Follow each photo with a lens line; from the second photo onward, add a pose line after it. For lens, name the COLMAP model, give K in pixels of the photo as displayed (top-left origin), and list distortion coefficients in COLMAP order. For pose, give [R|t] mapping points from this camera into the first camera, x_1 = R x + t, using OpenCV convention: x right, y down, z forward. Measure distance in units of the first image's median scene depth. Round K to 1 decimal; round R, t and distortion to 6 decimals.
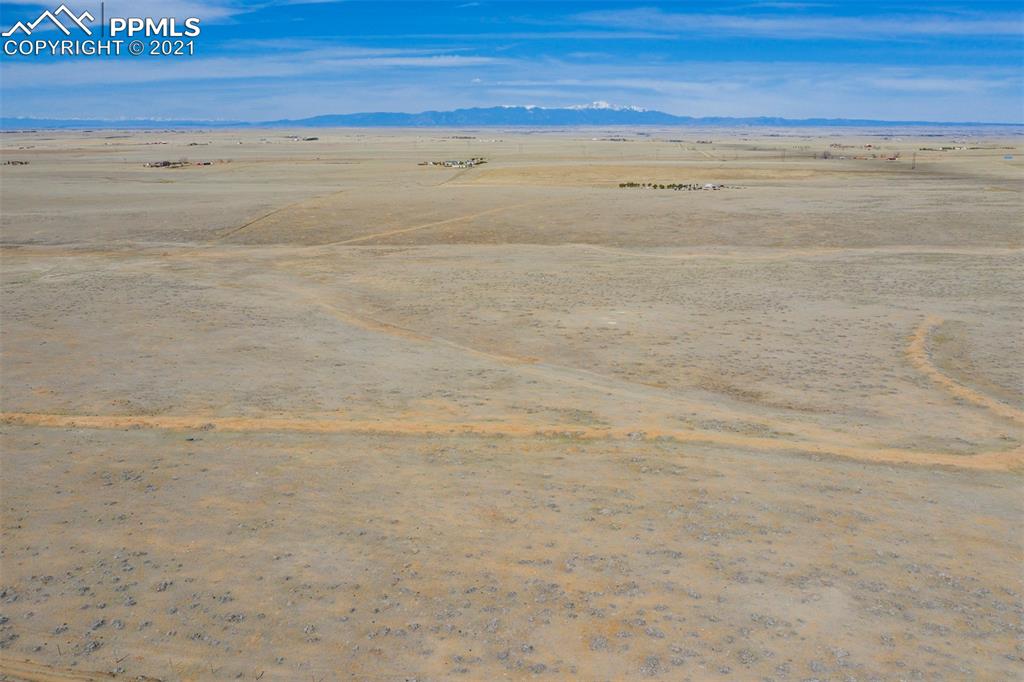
lens RADIAL K [[813.6, 0, 515.2], [0, 813.6, 369.6], [0, 0, 1]] dist [-0.005370, 0.022224]
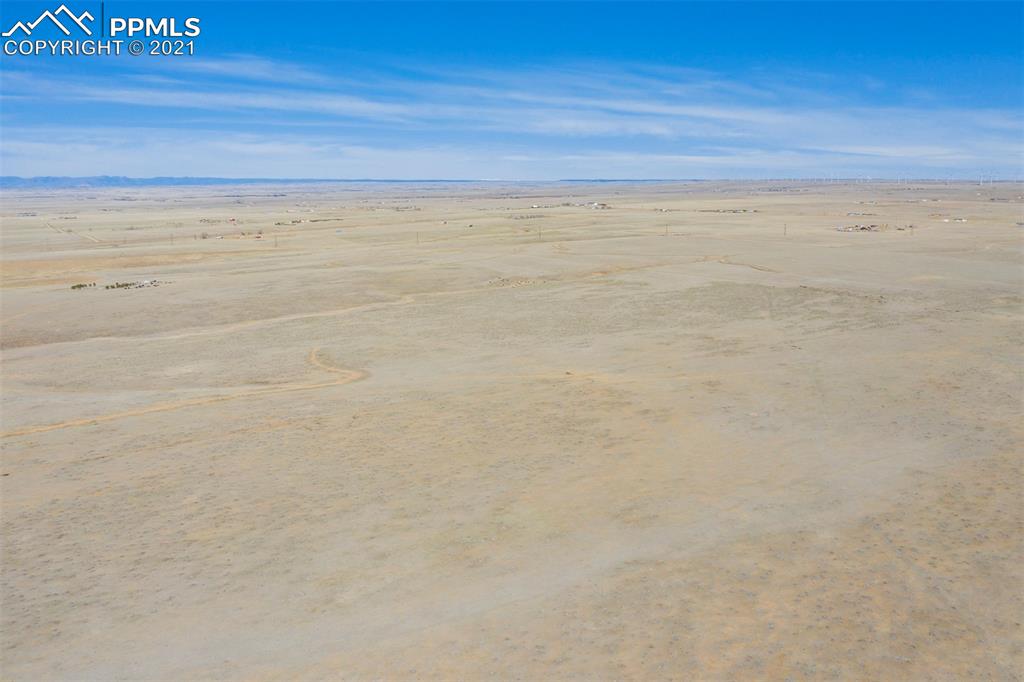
lens RADIAL K [[825.1, 0, 512.3], [0, 825.1, 341.5], [0, 0, 1]] dist [-0.008836, 0.003408]
pose [[0.742814, -0.139073, 0.654894, -0.360806], [0.204715, 0.978517, -0.024400, 0.049816], [-0.637432, 0.152191, 0.755326, -0.672718]]
